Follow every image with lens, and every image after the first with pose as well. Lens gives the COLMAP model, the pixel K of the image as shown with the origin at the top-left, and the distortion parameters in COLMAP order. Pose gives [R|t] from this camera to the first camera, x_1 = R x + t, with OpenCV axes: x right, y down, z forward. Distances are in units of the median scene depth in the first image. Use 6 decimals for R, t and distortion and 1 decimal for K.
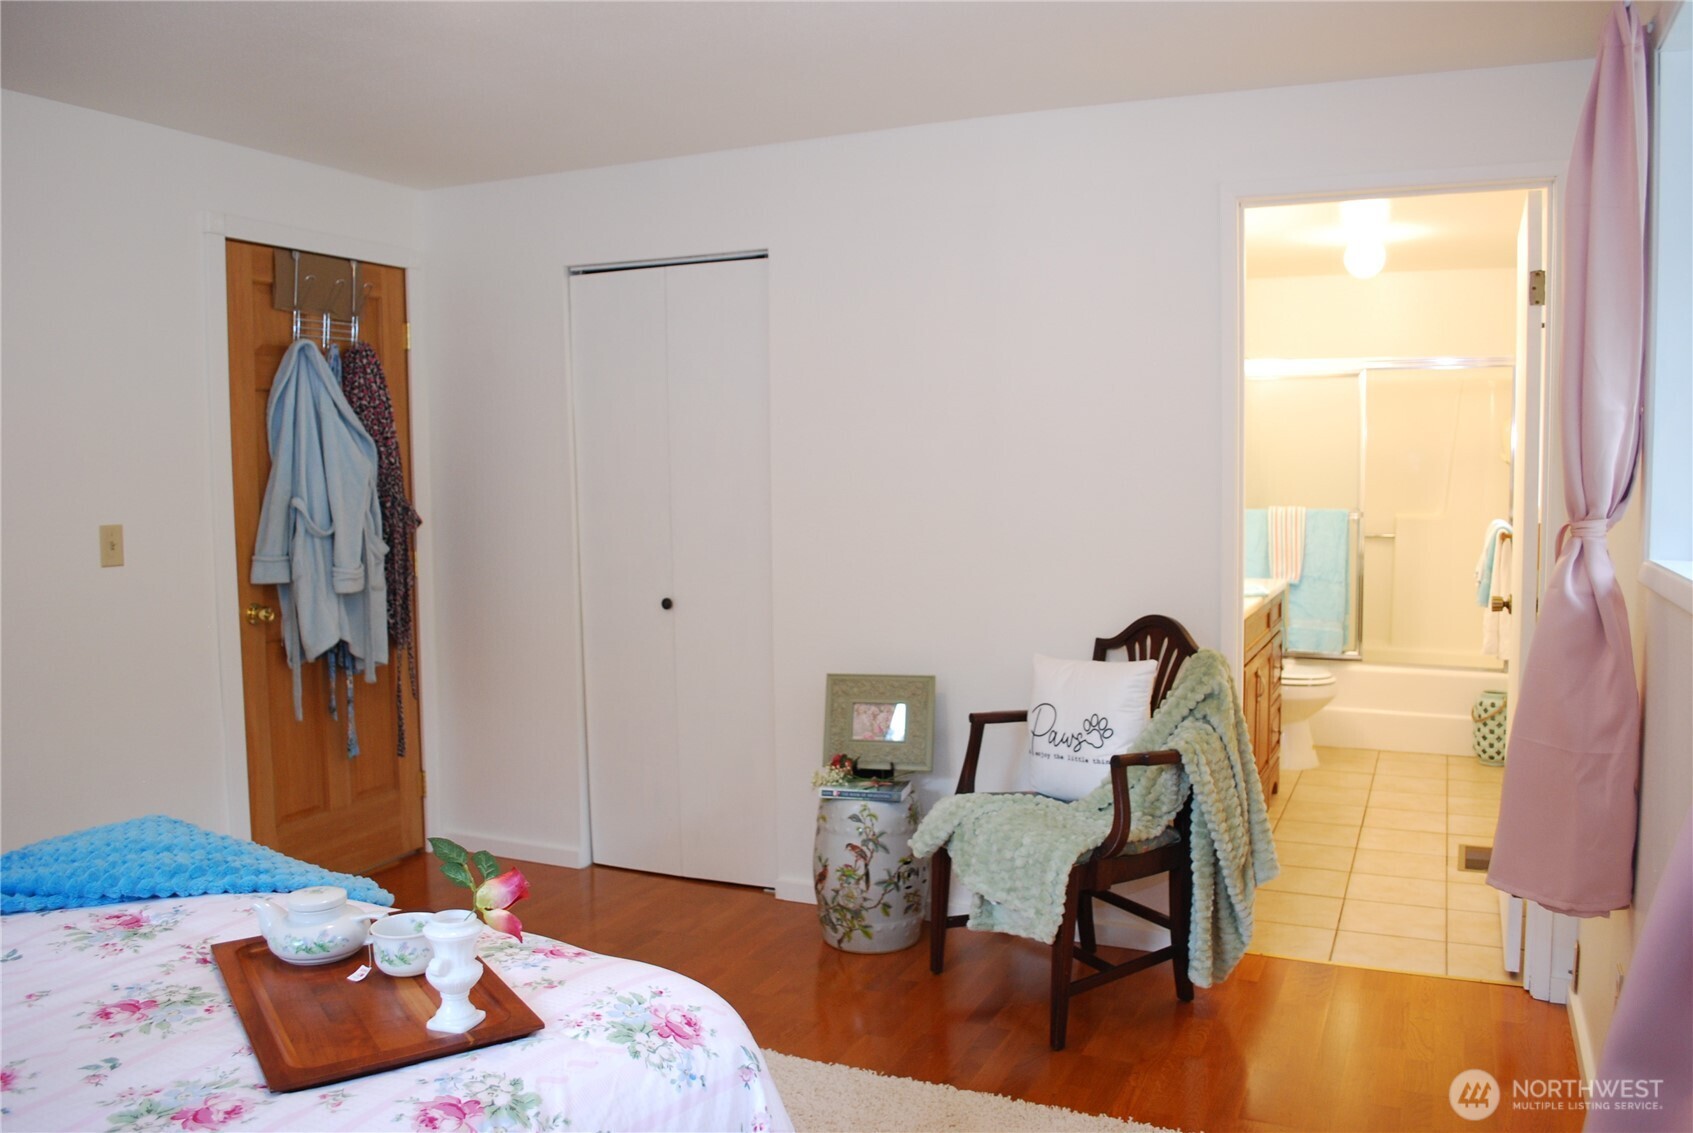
lens RADIAL K [[1336.9, 0, 847.7], [0, 1336.9, 563.3], [0, 0, 1]] dist [-0.072877, -0.002594]
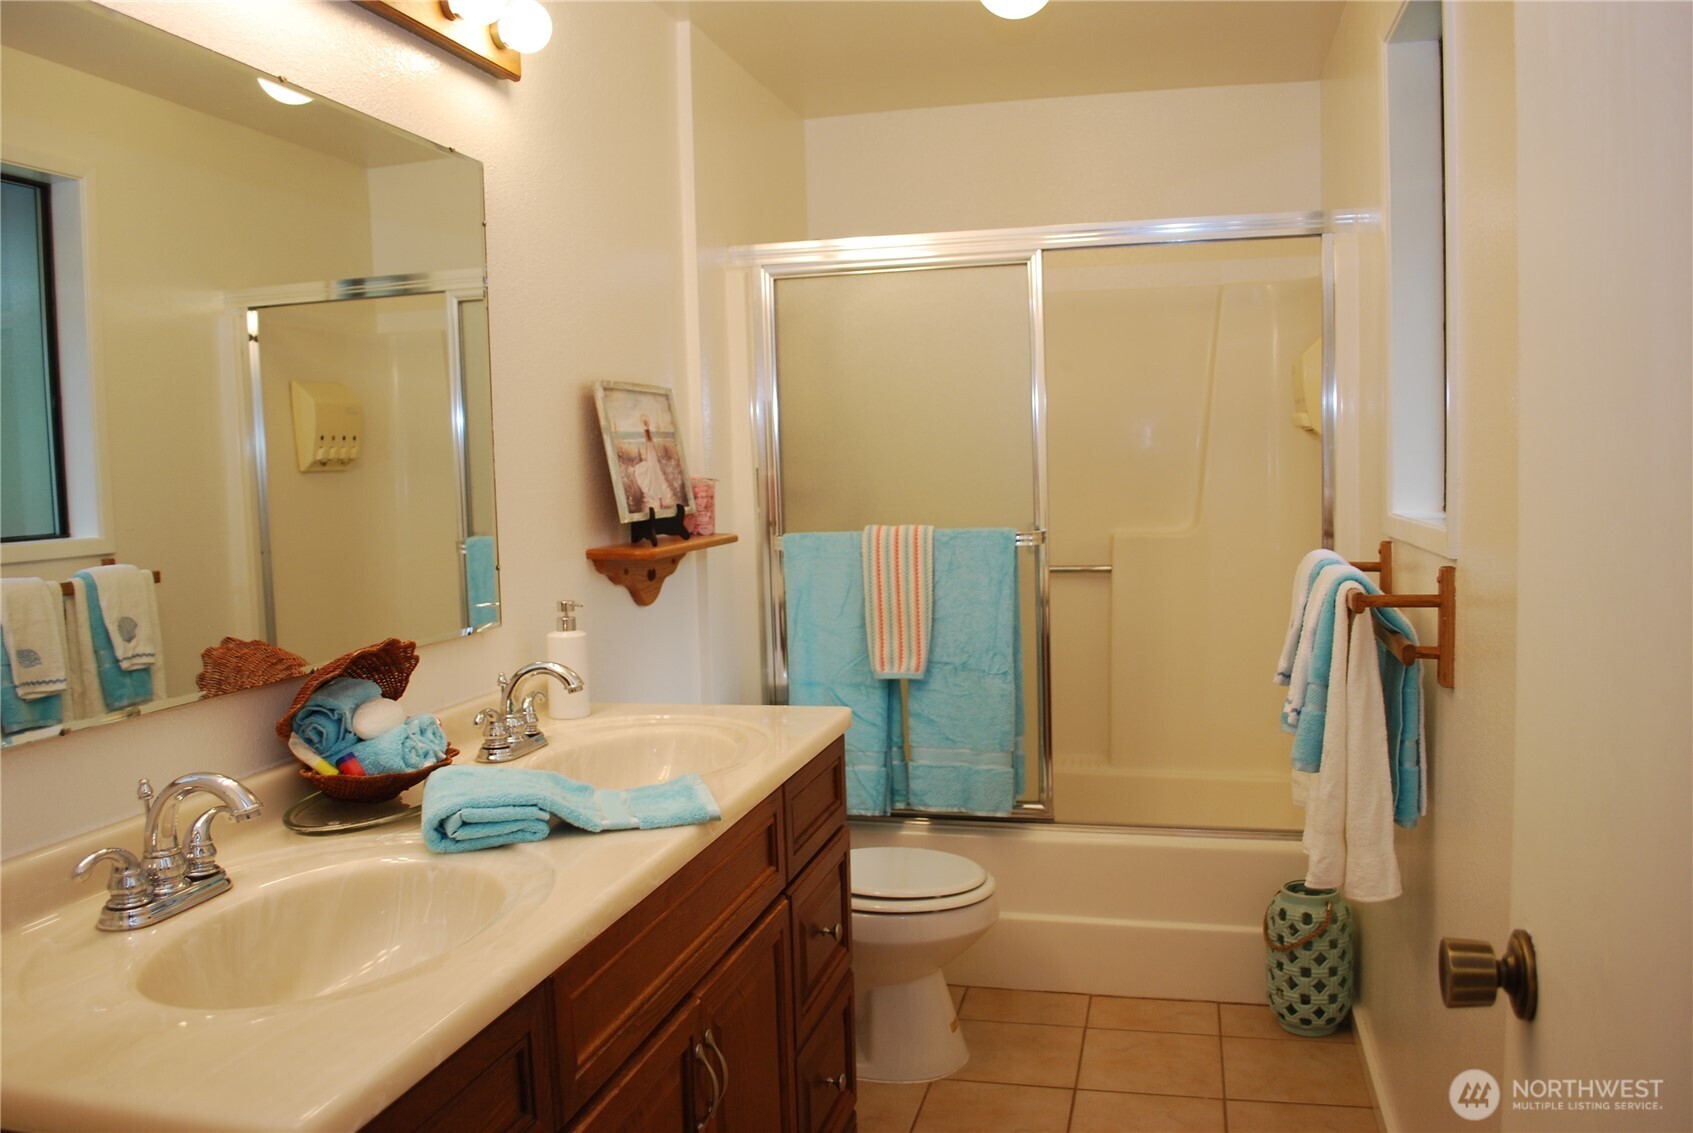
lens RADIAL K [[1336.9, 0, 845.0], [0, 1336.9, 569.6], [0, 0, 1]] dist [-0.072877, -0.002594]
pose [[0.983377, -0.035346, 0.178104, 0.233893], [0.034842, 0.999375, 0.005957, -0.031455], [-0.178203, 0.000348, 0.983994, 0.534851]]
